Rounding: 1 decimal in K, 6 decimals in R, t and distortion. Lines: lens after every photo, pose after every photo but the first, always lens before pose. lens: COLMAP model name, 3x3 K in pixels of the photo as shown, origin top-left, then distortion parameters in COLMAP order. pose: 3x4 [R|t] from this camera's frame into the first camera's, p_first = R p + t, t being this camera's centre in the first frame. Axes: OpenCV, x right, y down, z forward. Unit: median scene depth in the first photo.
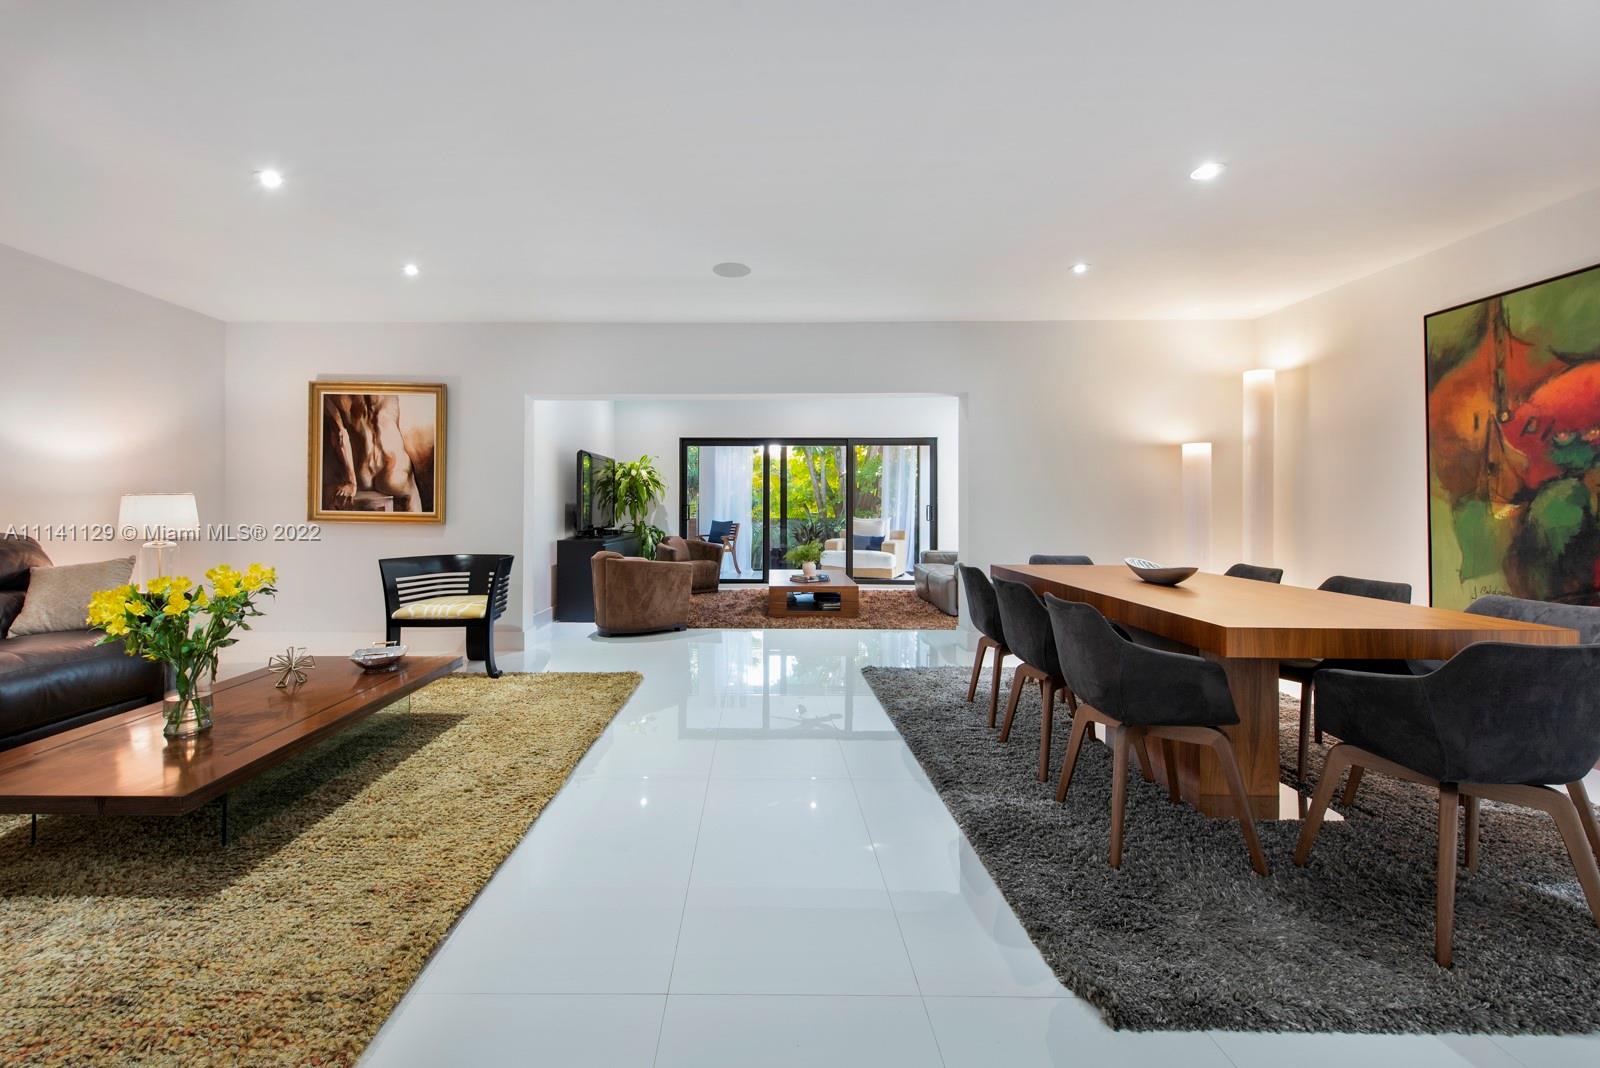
lens RADIAL K [[723.3, 0, 752.2], [0, 723.3, 506.8], [0, 0, 1]] dist [0.003172, -0.000225]
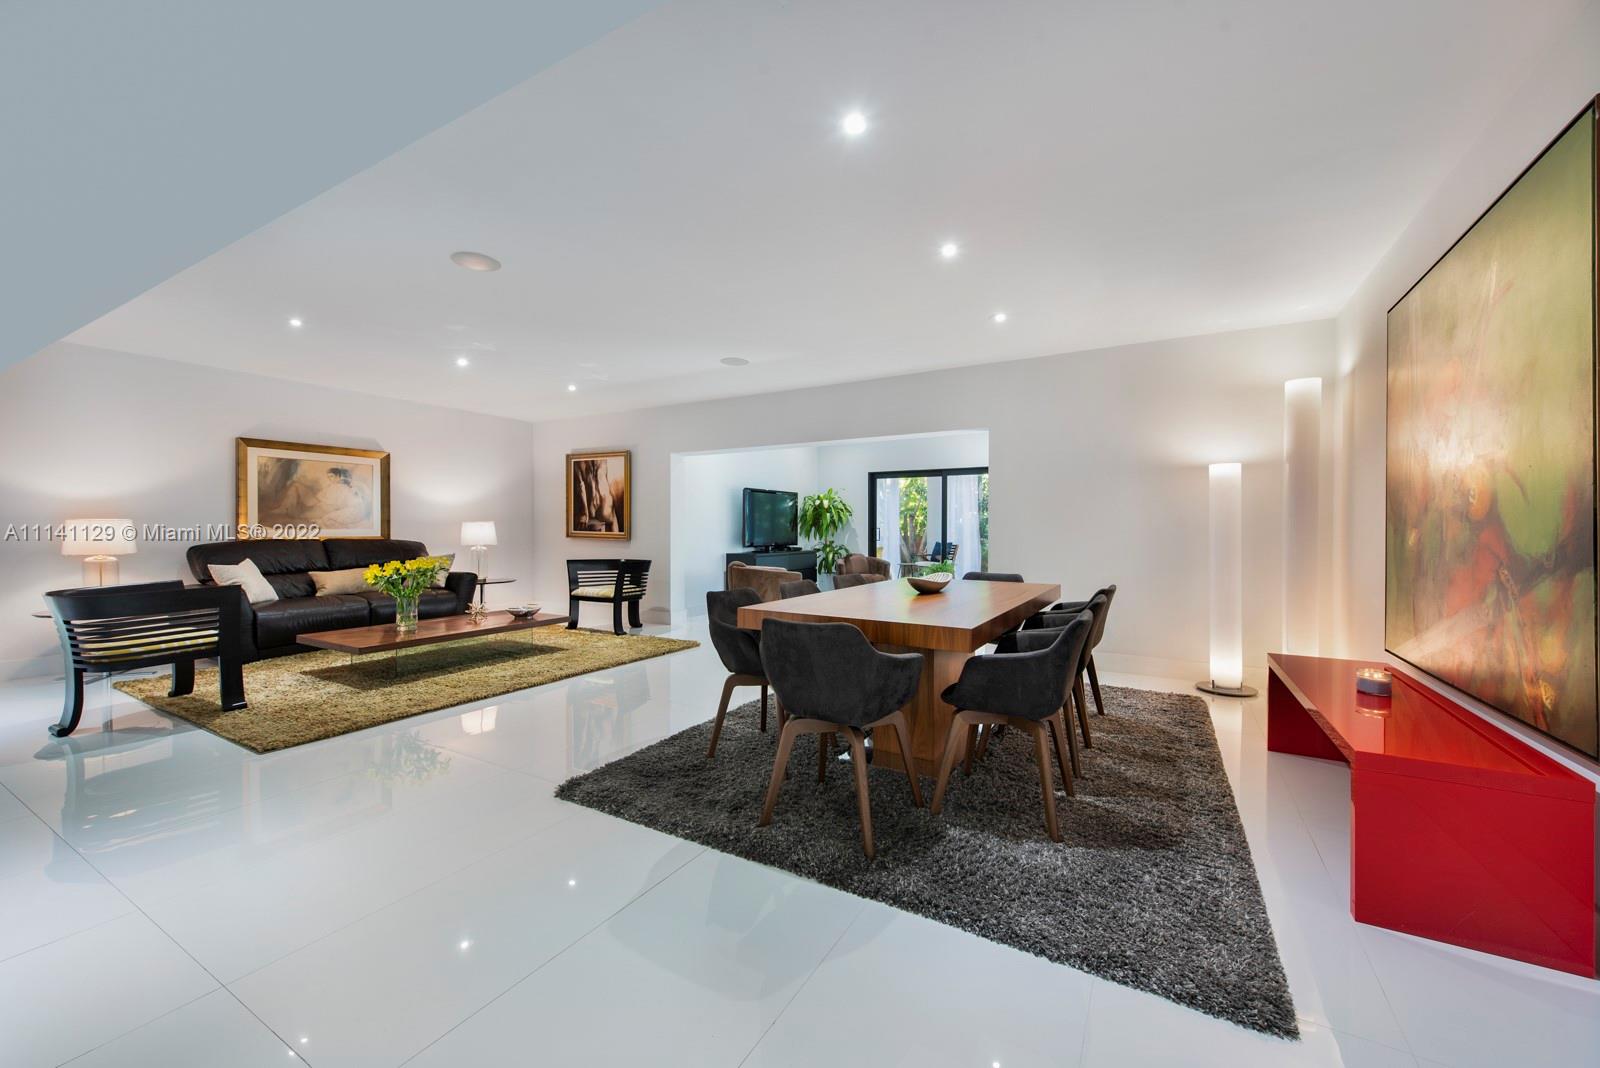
lens RADIAL K [[636.0, 0, 733.3], [0, 636.0, 541.7], [0, 0, 1]] dist [0.000698, -0.000095]
pose [[0.851364, 0.011390, -0.524452, 0.485204], [-0.001950, 0.999826, 0.018549, 0.001561], [0.524572, -0.014769, 0.851238, -0.051668]]
